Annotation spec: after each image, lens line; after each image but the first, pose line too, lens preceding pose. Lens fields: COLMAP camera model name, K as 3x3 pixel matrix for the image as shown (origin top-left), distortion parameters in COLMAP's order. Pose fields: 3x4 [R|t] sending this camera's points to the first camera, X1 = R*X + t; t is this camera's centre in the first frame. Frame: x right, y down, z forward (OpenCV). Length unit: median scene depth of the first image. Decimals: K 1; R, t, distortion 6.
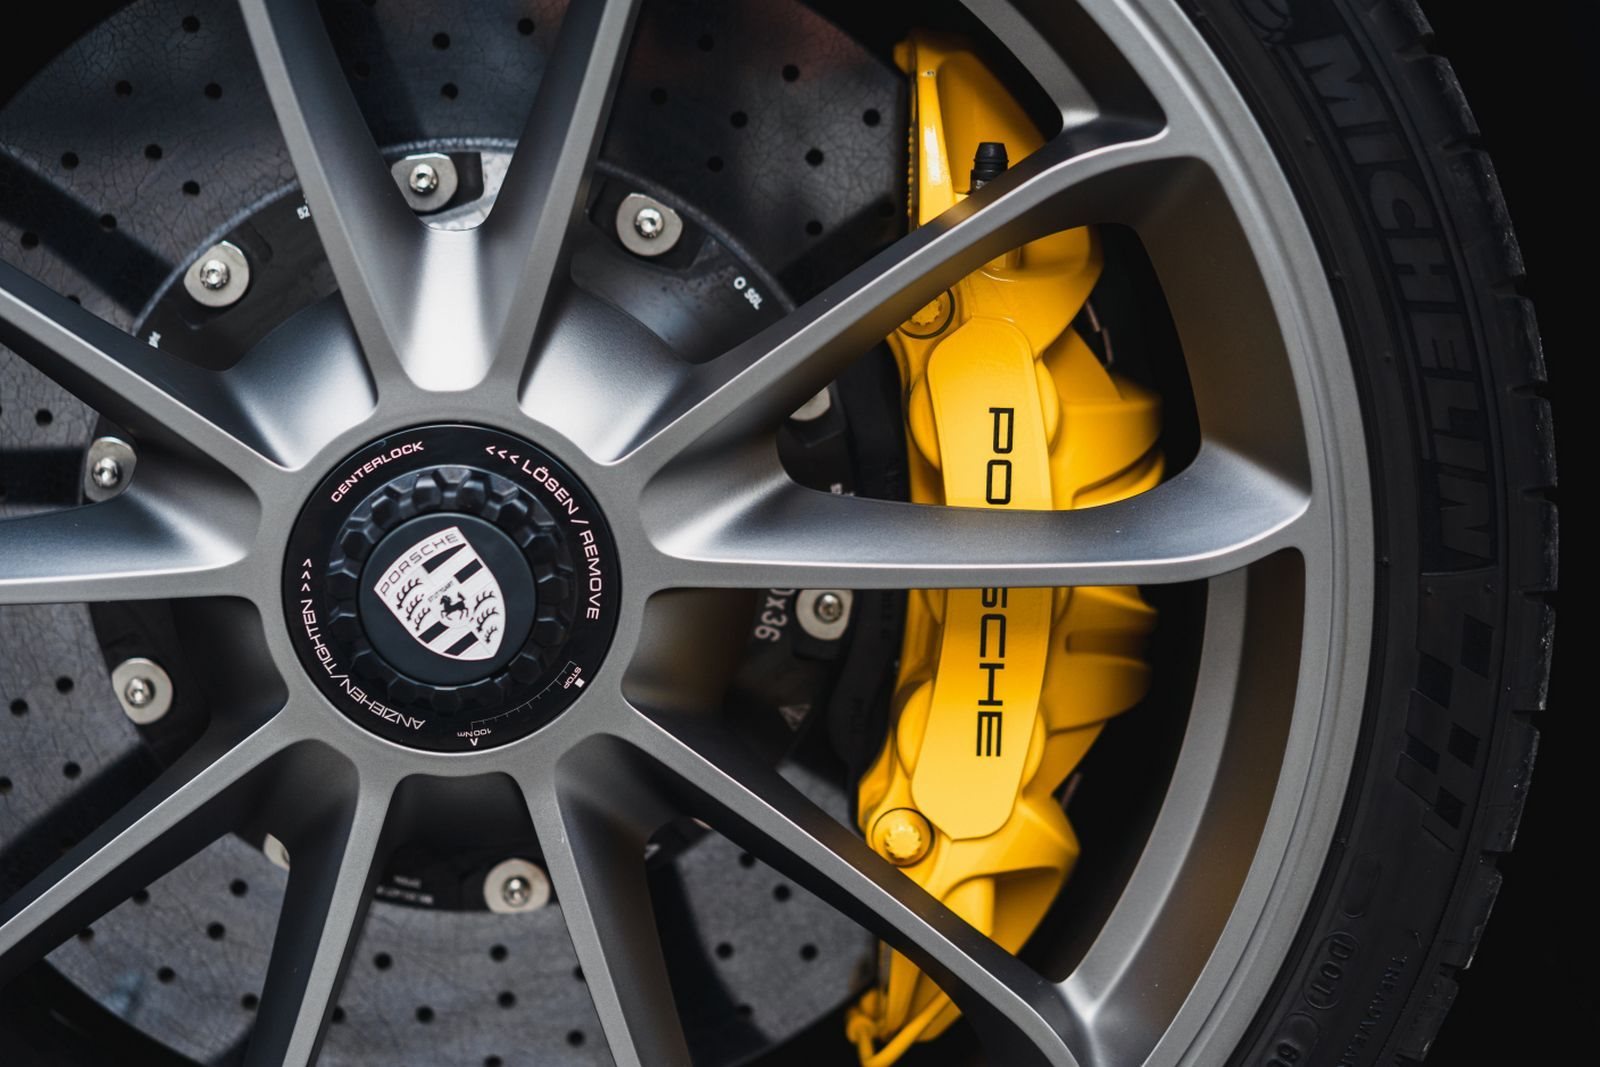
lens RADIAL K [[2564.4, 0, 760.7], [0, 2564.4, 300.5], [0, 0, 1]] dist [0.003729, 0.000000]
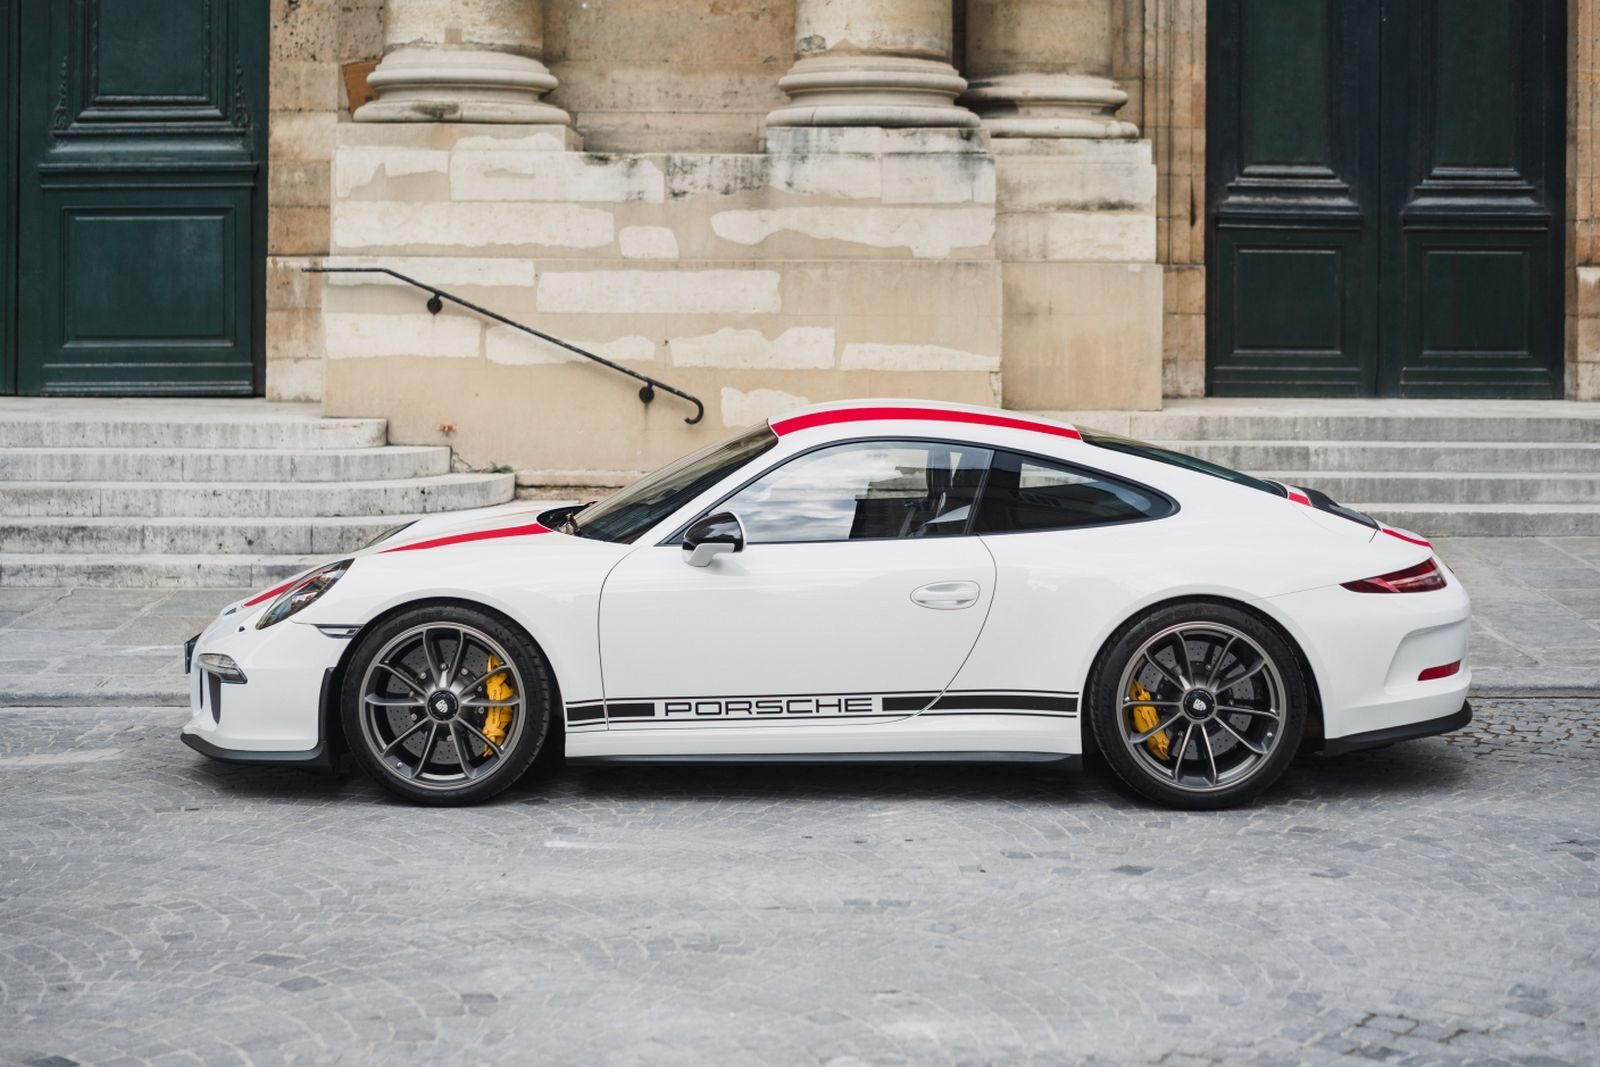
lens RADIAL K [[2564.4, 0, 798.8], [0, 2564.4, 284.9], [0, 0, 1]] dist [0.003729, 0.000000]
pose [[0.997986, 0.009354, -0.062745, 1.995573], [-0.017472, 0.991345, -0.130117, -0.261338], [0.060985, 0.130951, 0.989511, -9.637505]]
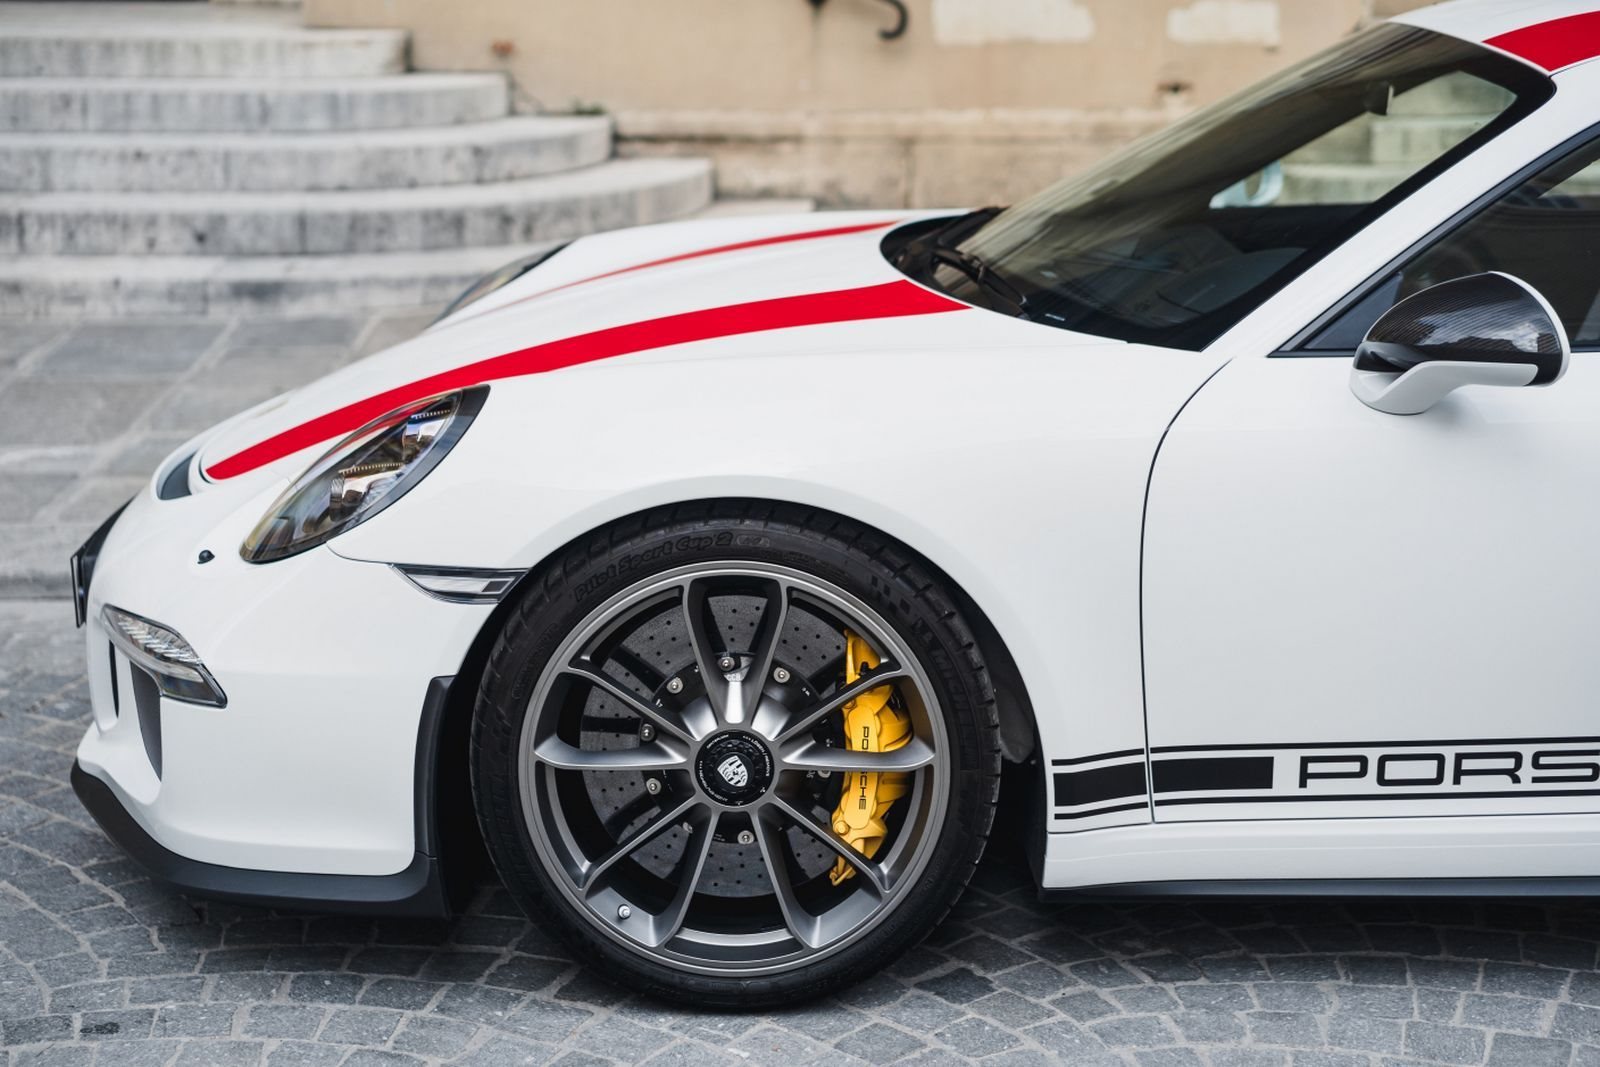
lens RADIAL K [[2564.4, 0, 755.0], [0, 2564.4, 324.2], [0, 0, 1]] dist [0.003729, 0.000000]
pose [[0.998525, 0.016386, -0.051761, 0.118259], [-0.014584, 0.999281, 0.035008, -0.749824], [0.052298, -0.034202, 0.998046, -3.123416]]
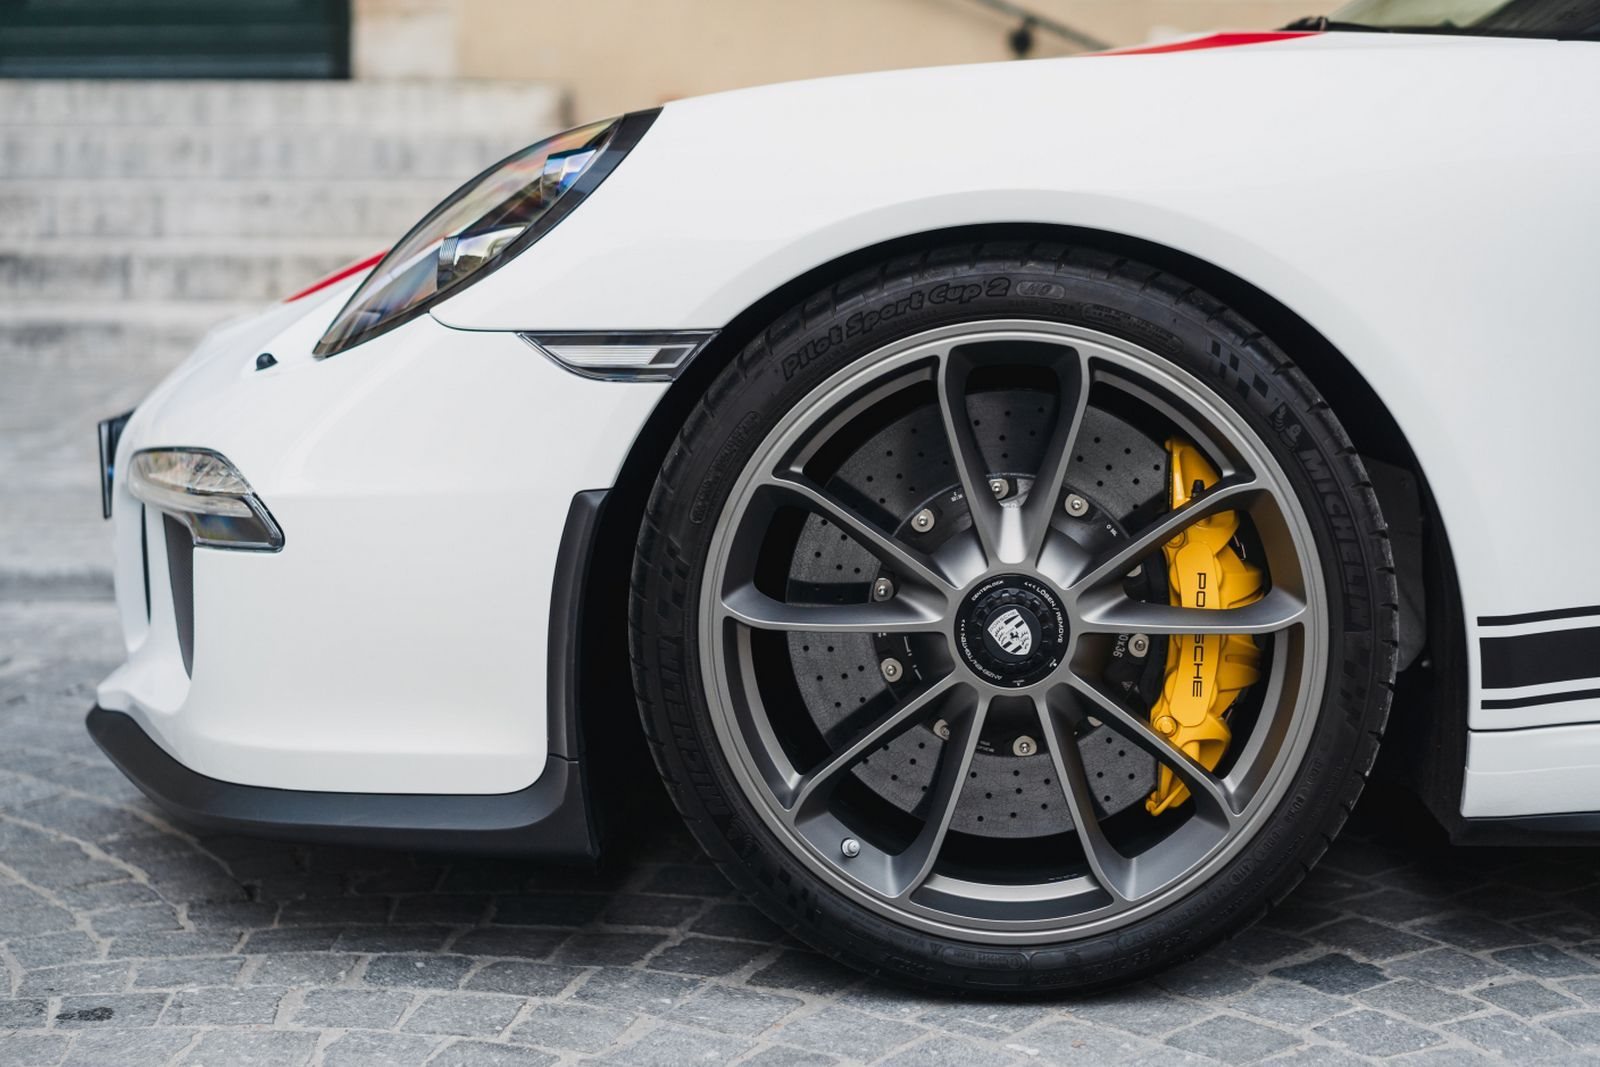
lens RADIAL K [[2564.4, 0, 842.9], [0, 2564.4, 275.6], [0, 0, 1]] dist [0.003729, 0.000000]
pose [[0.996683, 0.009518, -0.080818, -0.077062], [-0.016009, 0.996662, -0.080052, -0.053351], [0.079786, 0.081080, 0.993509, -1.900031]]
